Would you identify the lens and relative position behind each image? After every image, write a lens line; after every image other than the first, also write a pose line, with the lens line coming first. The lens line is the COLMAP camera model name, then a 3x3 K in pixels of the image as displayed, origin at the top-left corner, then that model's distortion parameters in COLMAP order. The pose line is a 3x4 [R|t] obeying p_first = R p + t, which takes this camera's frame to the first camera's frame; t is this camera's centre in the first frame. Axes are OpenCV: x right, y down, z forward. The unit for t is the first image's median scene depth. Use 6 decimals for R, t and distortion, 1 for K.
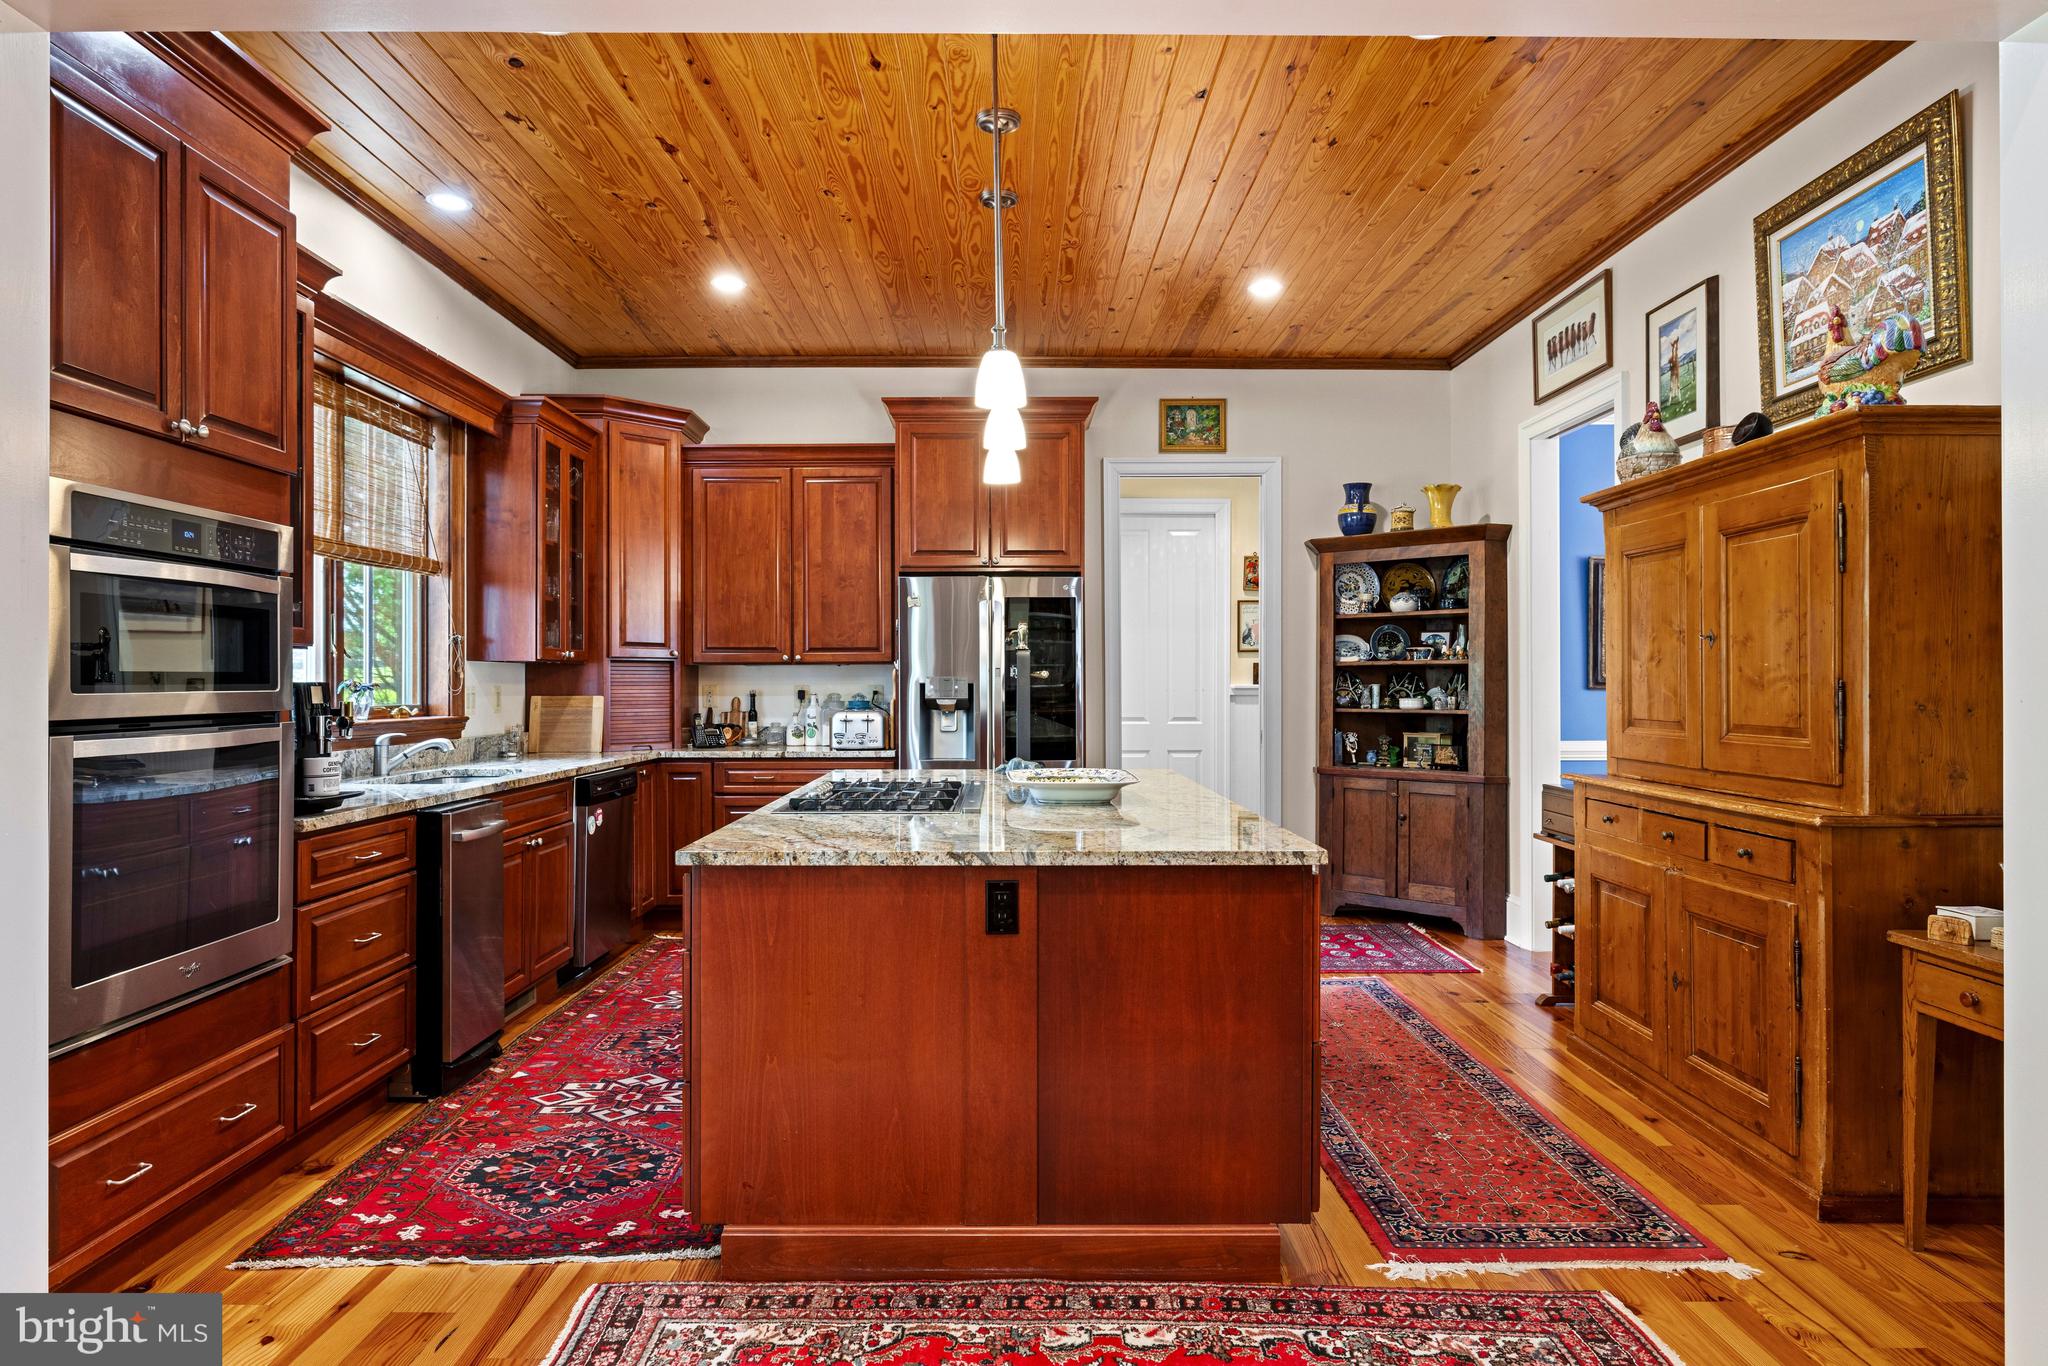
lens RADIAL K [[1159.7, 0, 1024.0], [0, 1159.7, 683.0], [0, 0, 1]] dist [-0.000473, 0.000047]
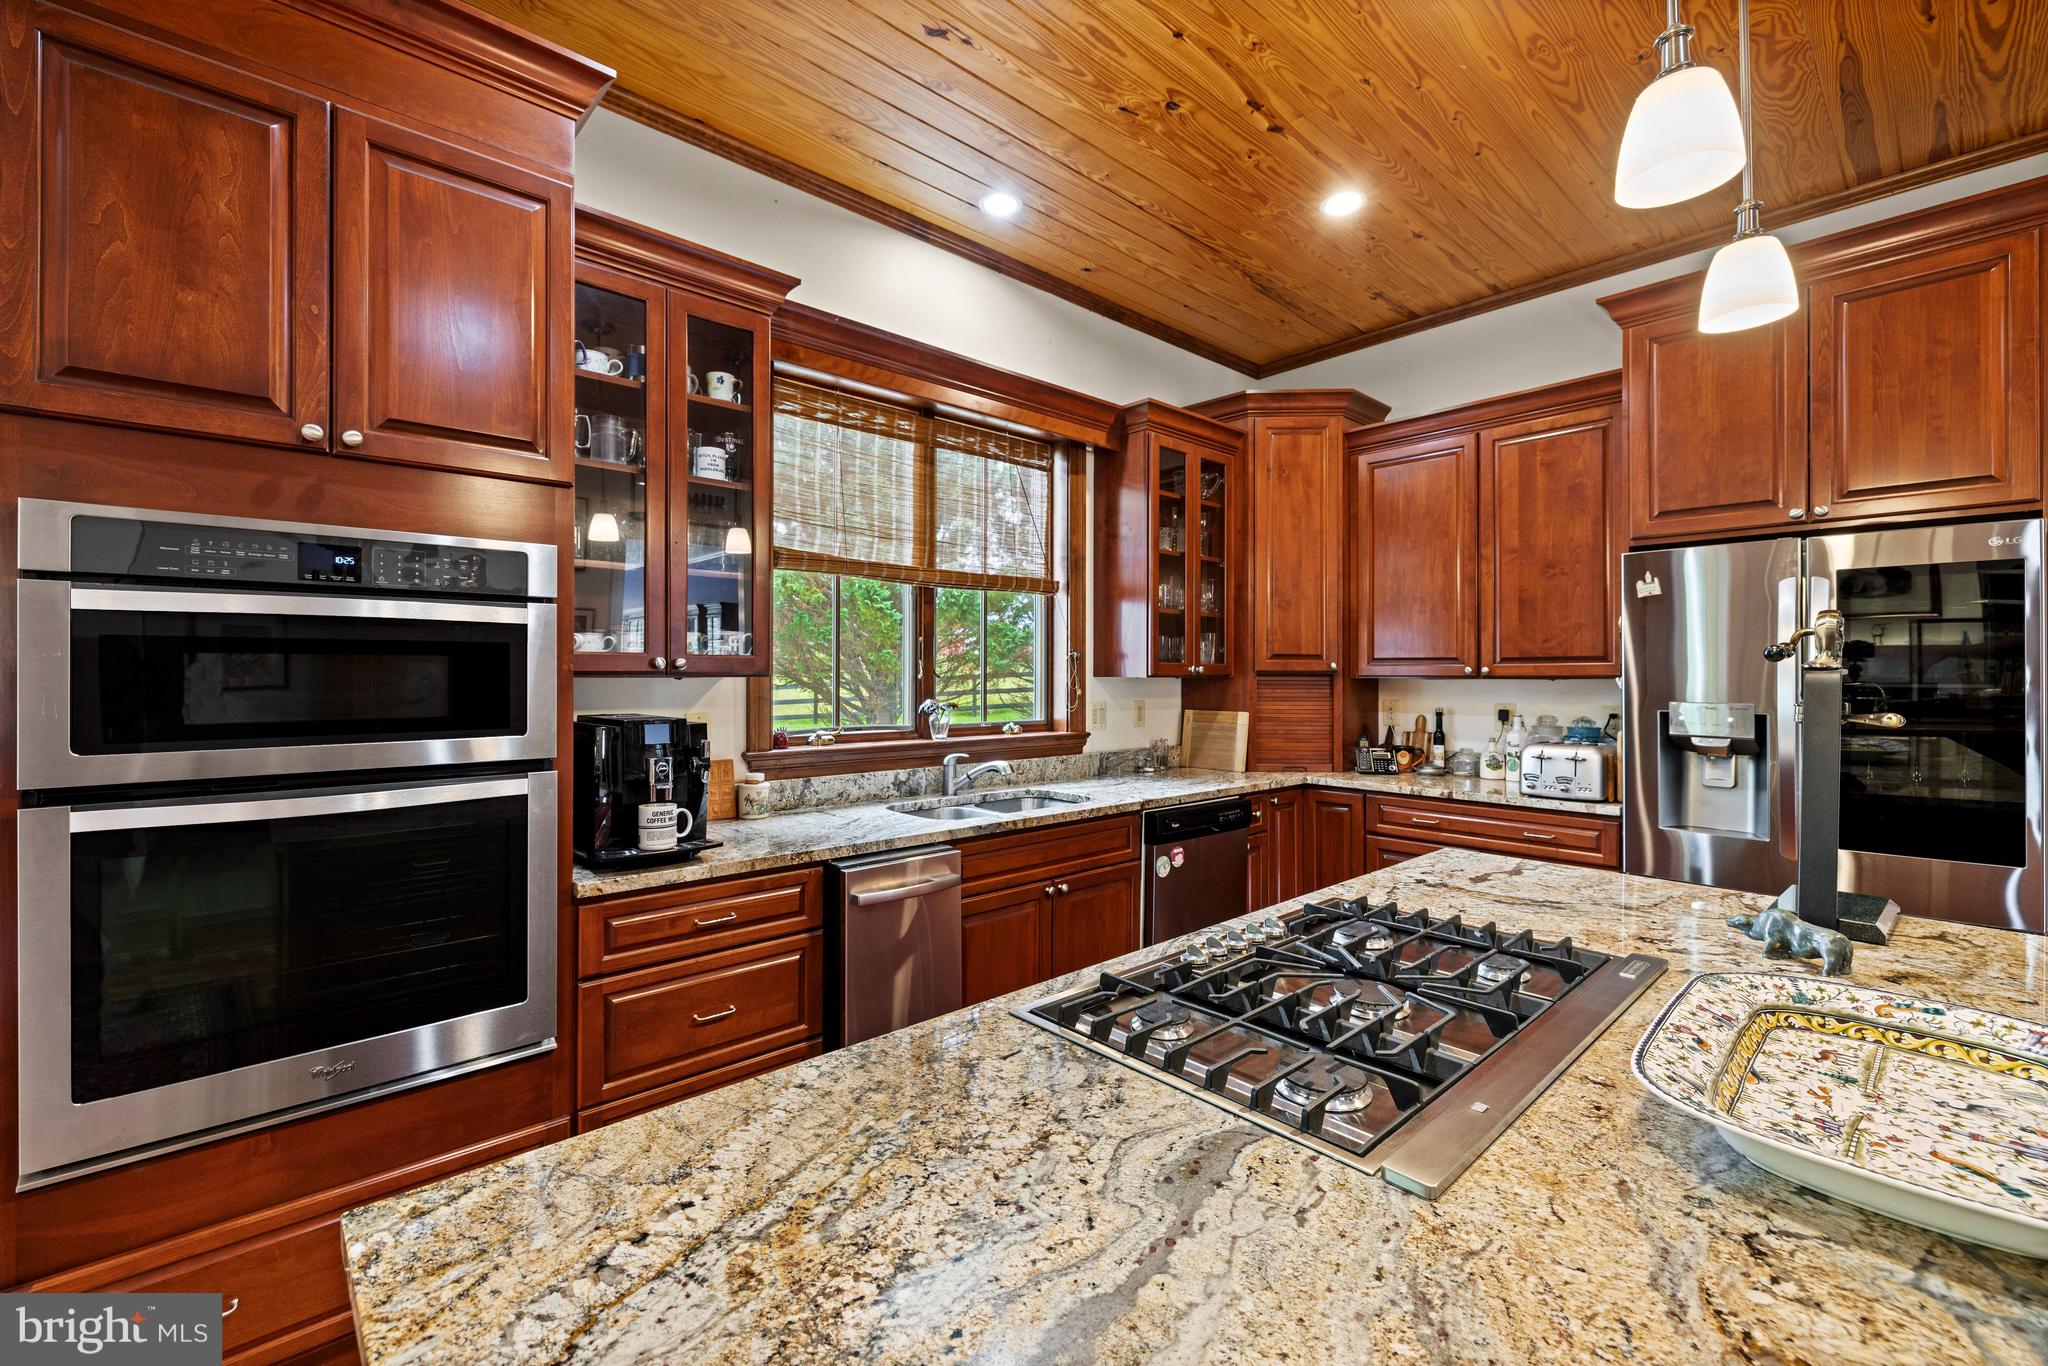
lens RADIAL K [[853.3, 0, 1024.1], [0, 853.3, 670.8], [0, 0, 1]] dist [0.000783, -0.000391]
pose [[0.659786, 0.002077, -0.751451, 0.039218], [-0.005099, 0.999986, -0.001713, -0.021523], [0.751437, 0.004962, 0.659787, 0.434074]]
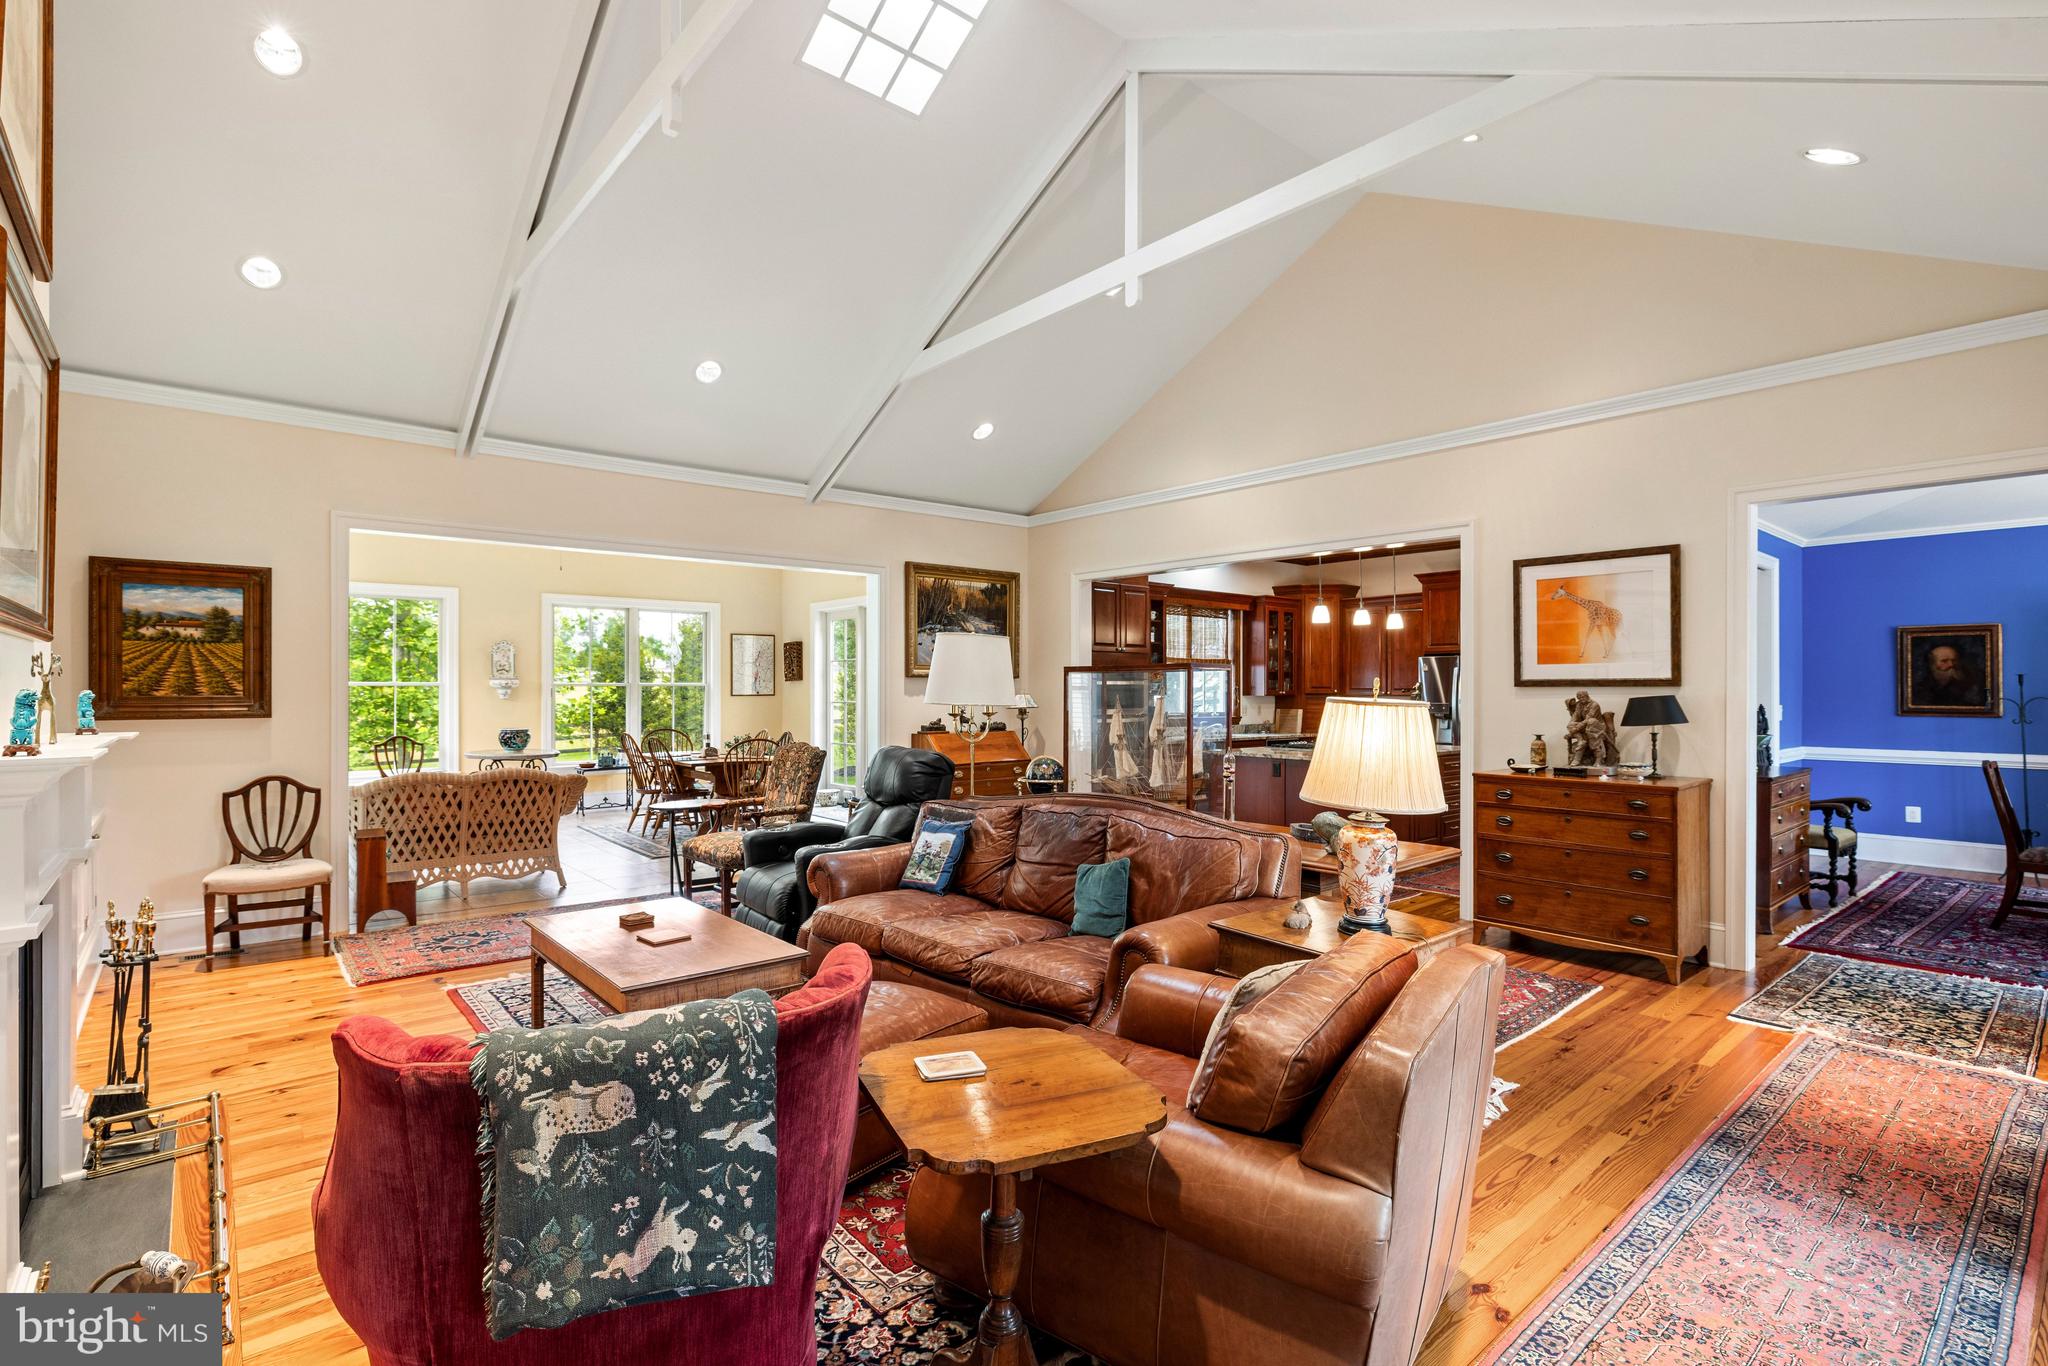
lens RADIAL K [[949.7, 0, 1020.5], [0, 949.7, 691.1], [0, 0, 1]] dist [-0.010785, -0.000053]
pose [[0.629569, 0.002850, -0.776939, 0.839347], [-0.002473, 0.999996, 0.001665, -0.029863], [0.776941, 0.000873, 0.629573, -0.723306]]
